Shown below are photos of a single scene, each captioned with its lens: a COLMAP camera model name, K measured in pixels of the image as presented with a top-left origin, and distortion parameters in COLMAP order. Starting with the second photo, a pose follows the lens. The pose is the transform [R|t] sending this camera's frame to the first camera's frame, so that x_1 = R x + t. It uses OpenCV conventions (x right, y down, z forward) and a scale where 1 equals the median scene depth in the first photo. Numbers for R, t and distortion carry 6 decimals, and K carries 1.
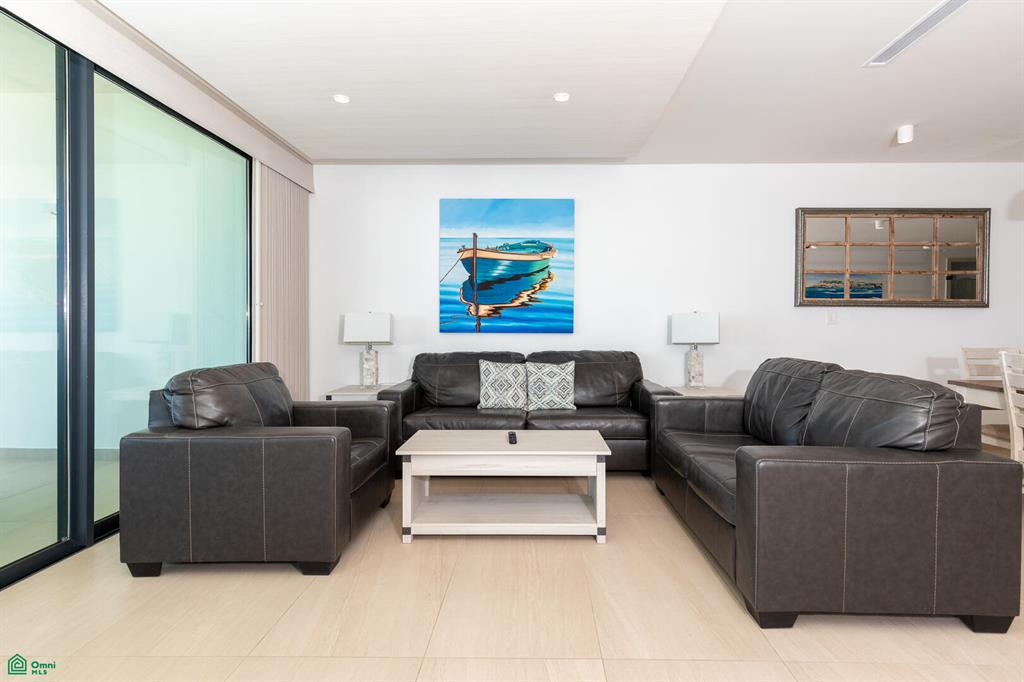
lens RADIAL K [[482.3, 0, 514.0], [0, 482.3, 335.5], [0, 0, 1]] dist [0.003657, 0.000180]
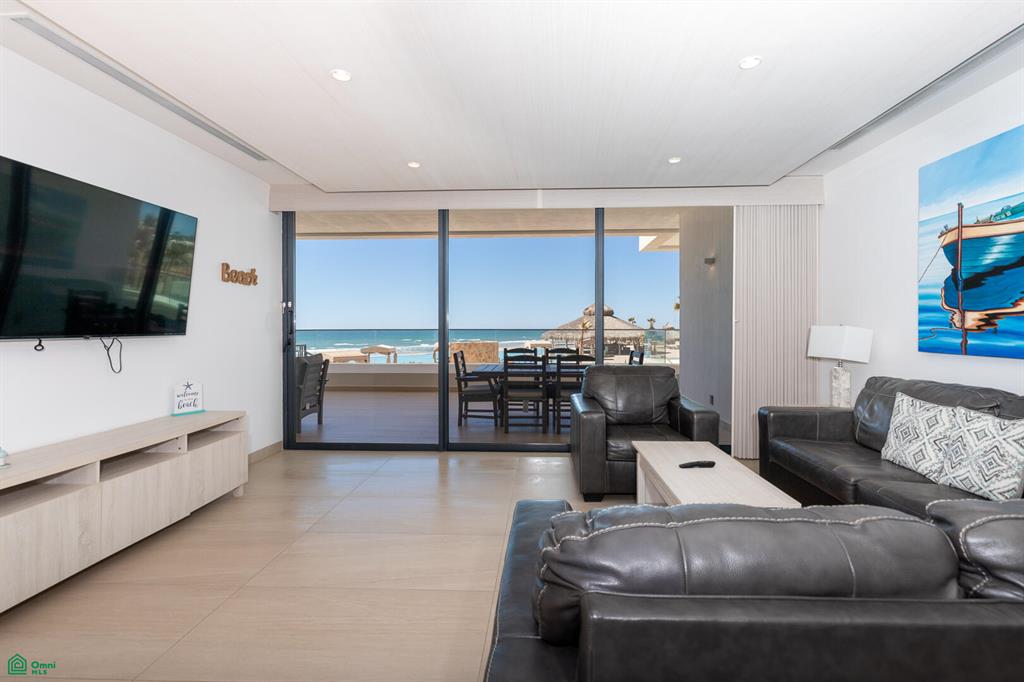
lens RADIAL K [[482.3, 0, 514.0], [0, 482.3, 335.2], [0, 0, 1]] dist [0.003657, 0.000180]
pose [[-0.044971, 0.013991, -0.998890, 0.605672], [-0.011160, 0.999832, 0.014506, -0.034827], [0.998926, 0.011800, -0.044807, 0.424083]]
